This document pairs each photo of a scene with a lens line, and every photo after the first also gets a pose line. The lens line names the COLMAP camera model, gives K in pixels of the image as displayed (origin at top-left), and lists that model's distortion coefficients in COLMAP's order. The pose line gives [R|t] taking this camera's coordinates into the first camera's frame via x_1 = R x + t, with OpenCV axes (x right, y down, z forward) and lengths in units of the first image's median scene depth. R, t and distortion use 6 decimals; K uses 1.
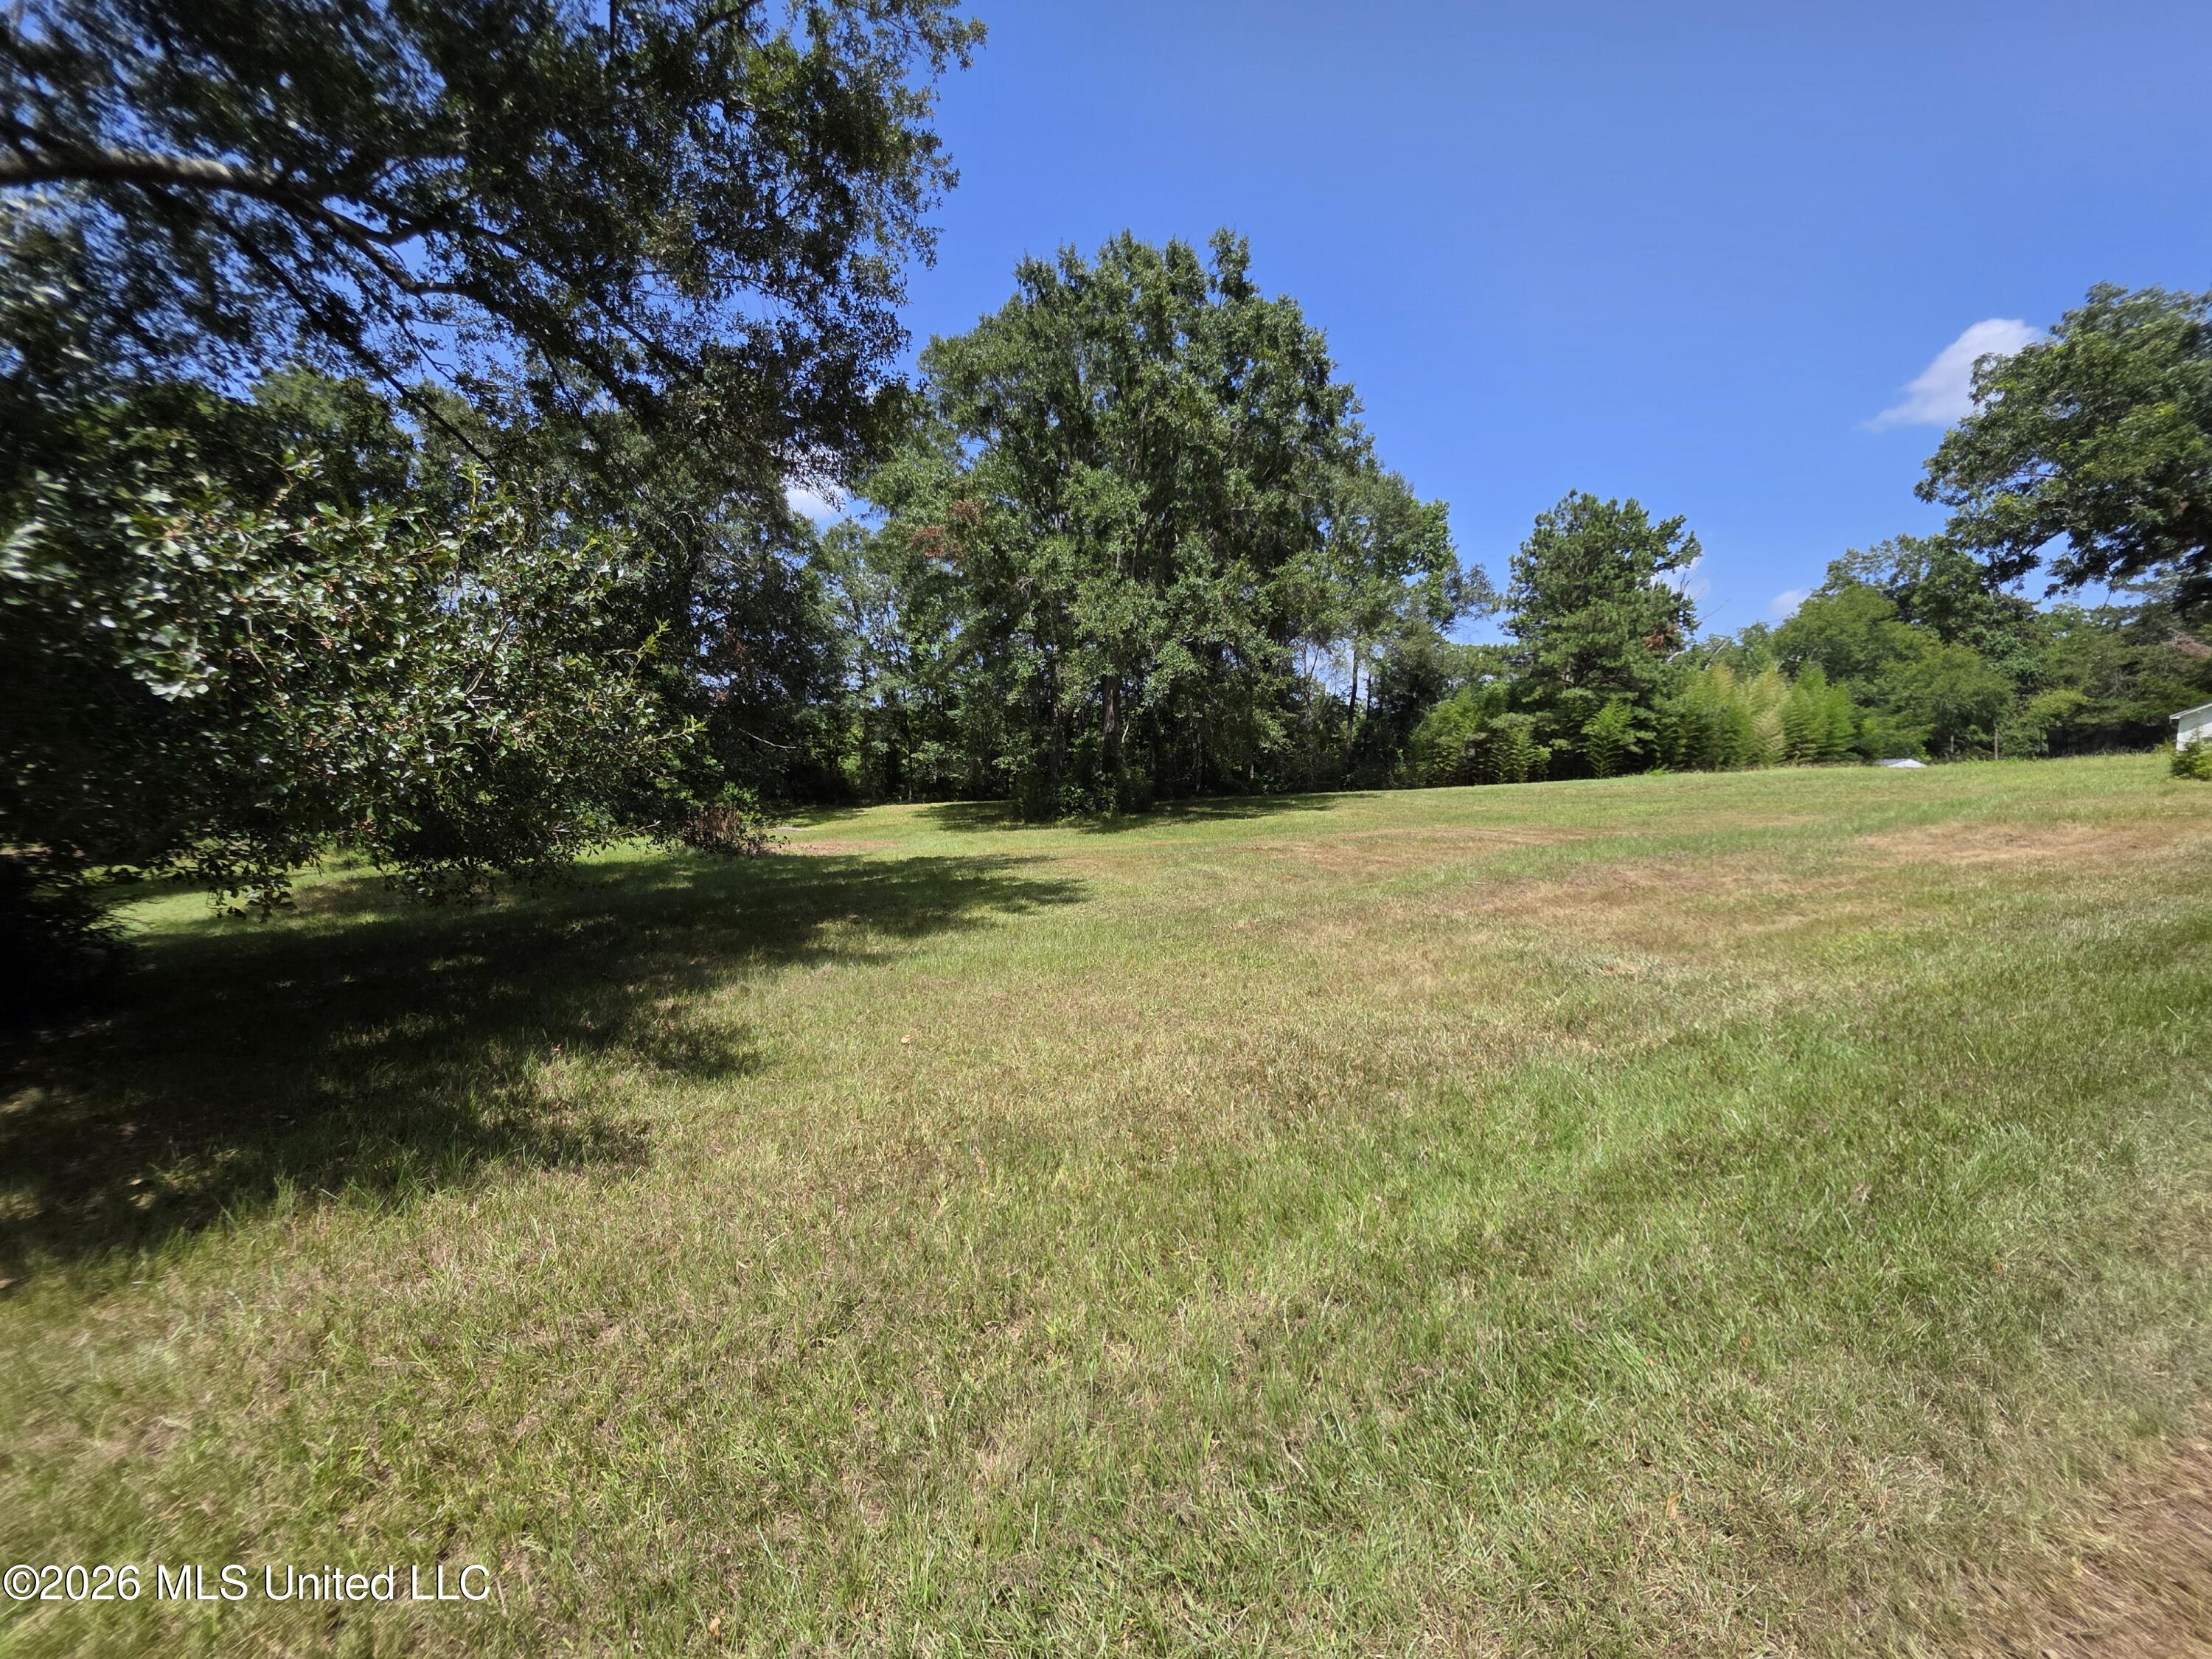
lens RADIAL K [[888.6, 0, 1106.0], [0, 888.6, 829.5], [0, 0, 1]] dist [0.000213, 0.000178]
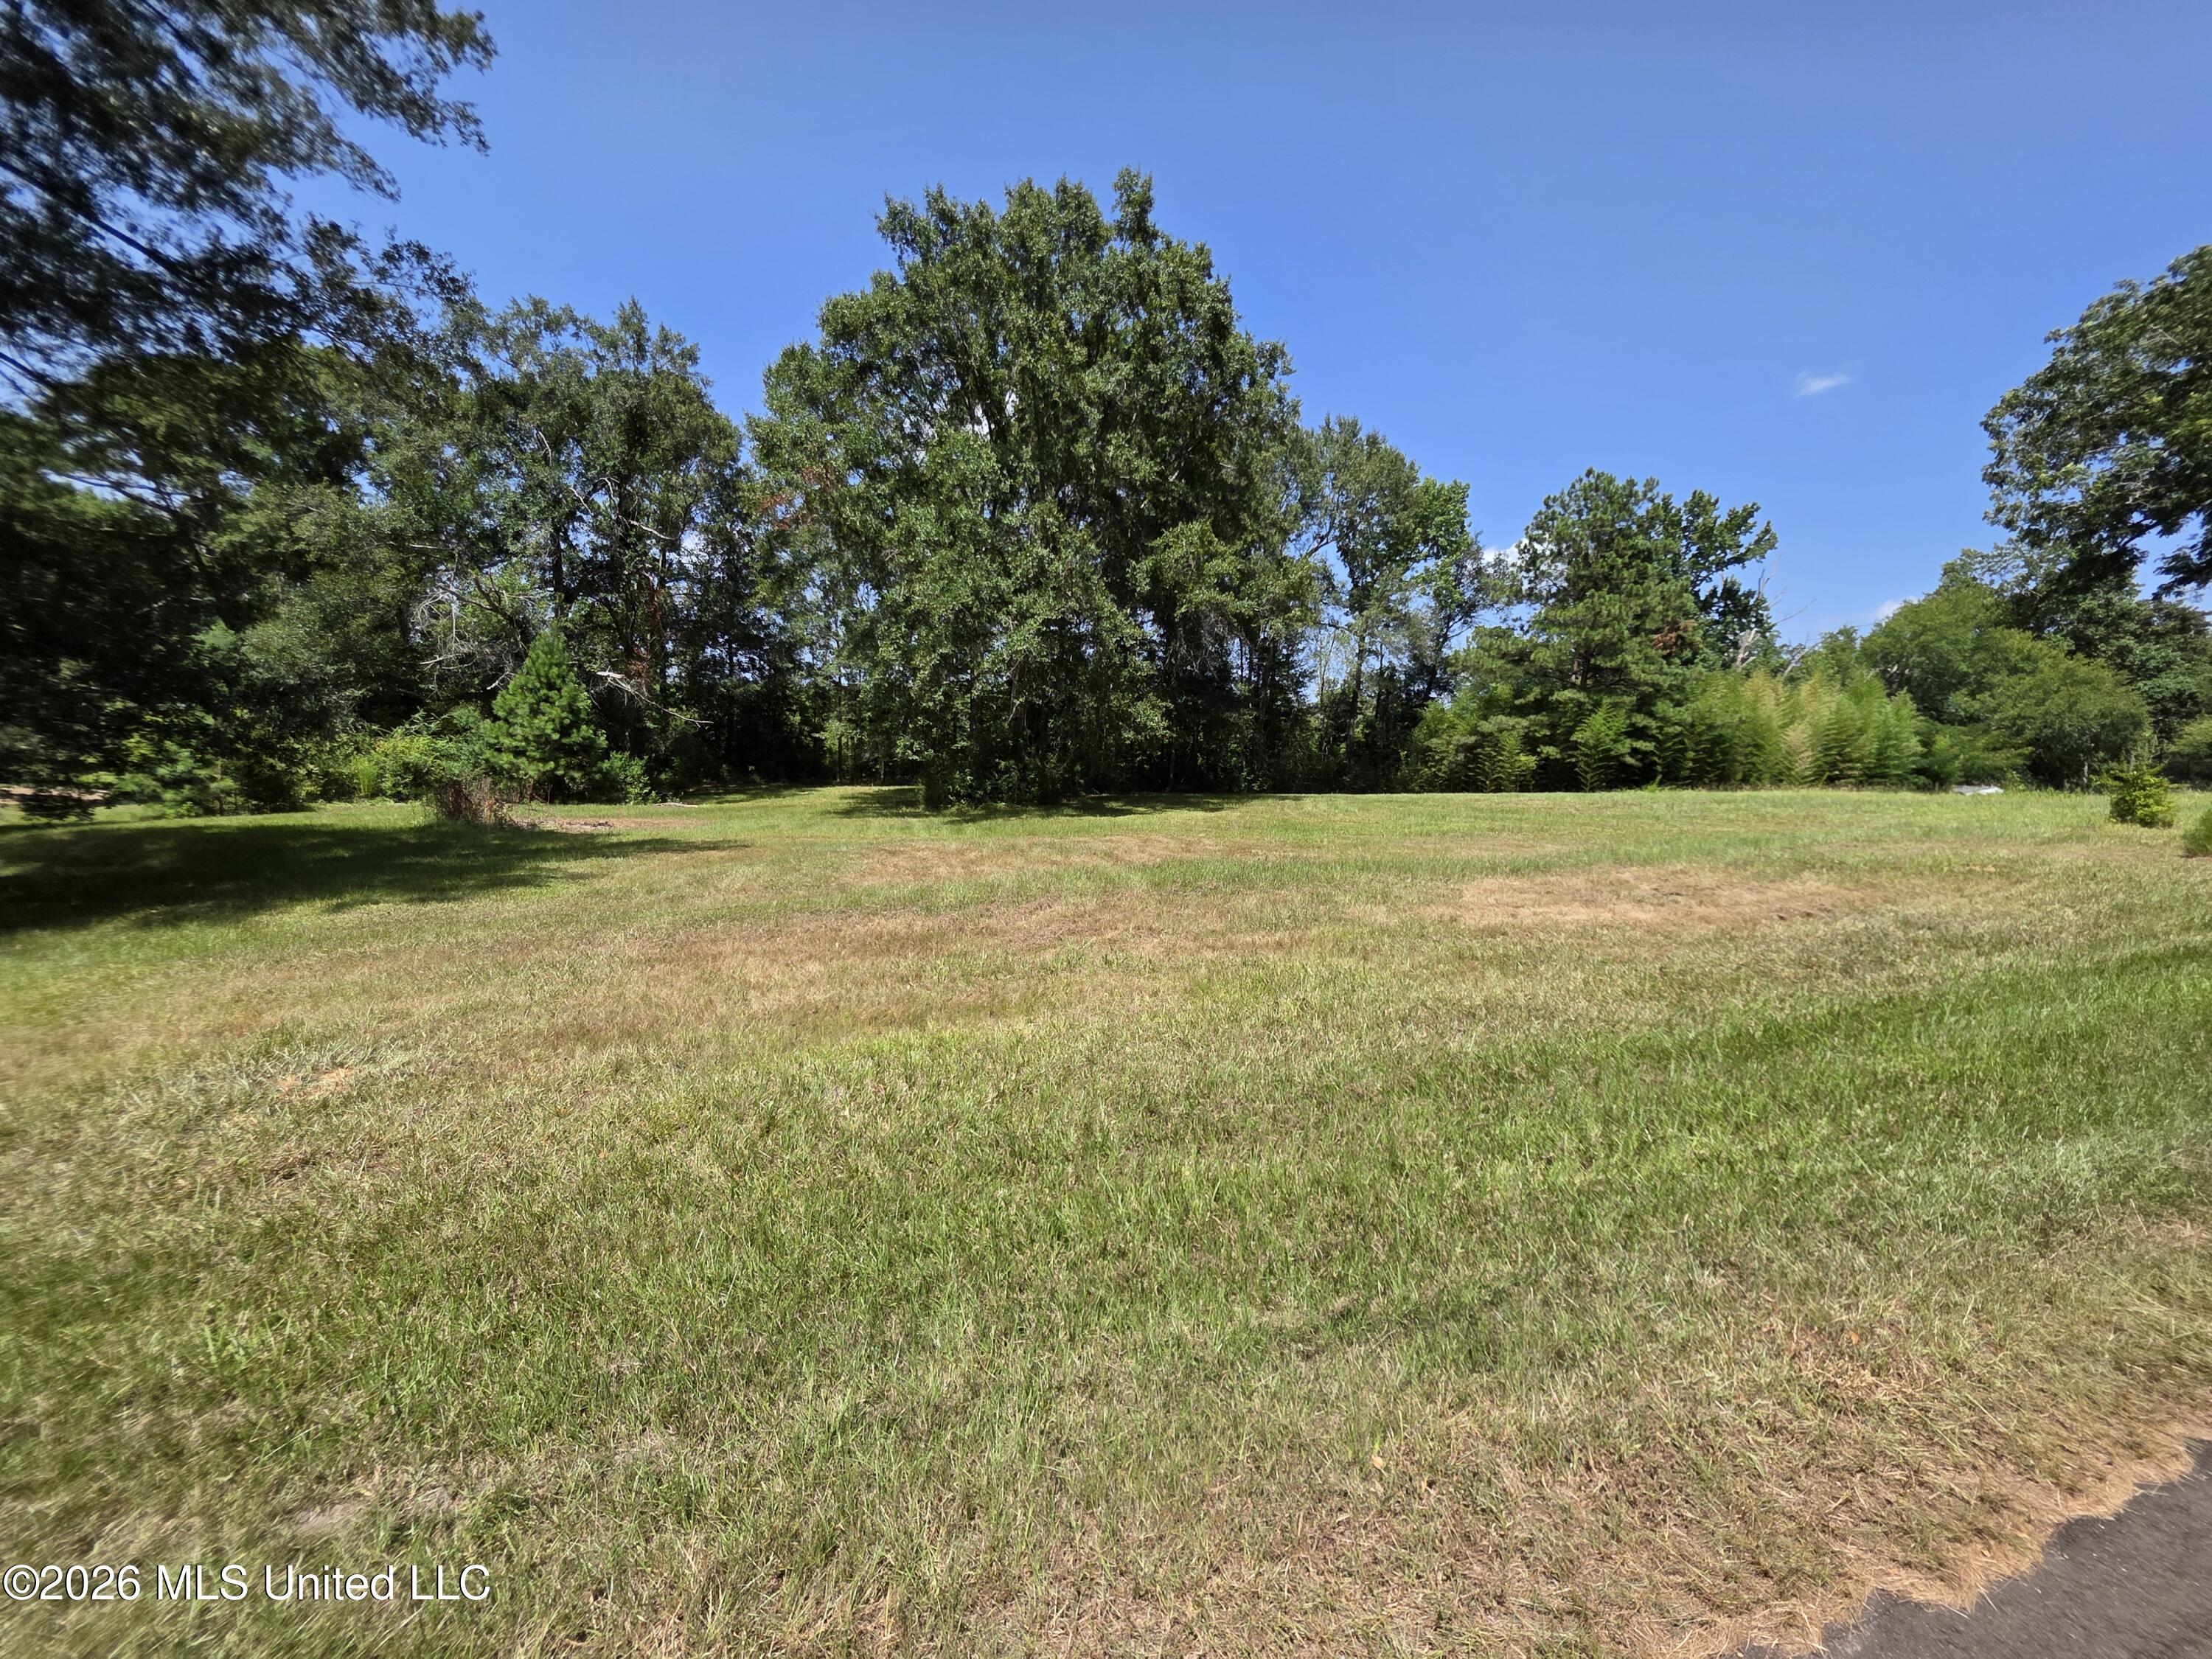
lens RADIAL K [[893.0, 0, 1082.0], [0, 893.0, 836.4], [0, 0, 1]] dist [0.000148, 0.000285]
pose [[0.993236, 0.051501, -0.104071, 0.134280], [-0.049710, 0.998569, 0.019732, -0.004731], [0.104939, -0.014425, 0.994374, 0.048194]]
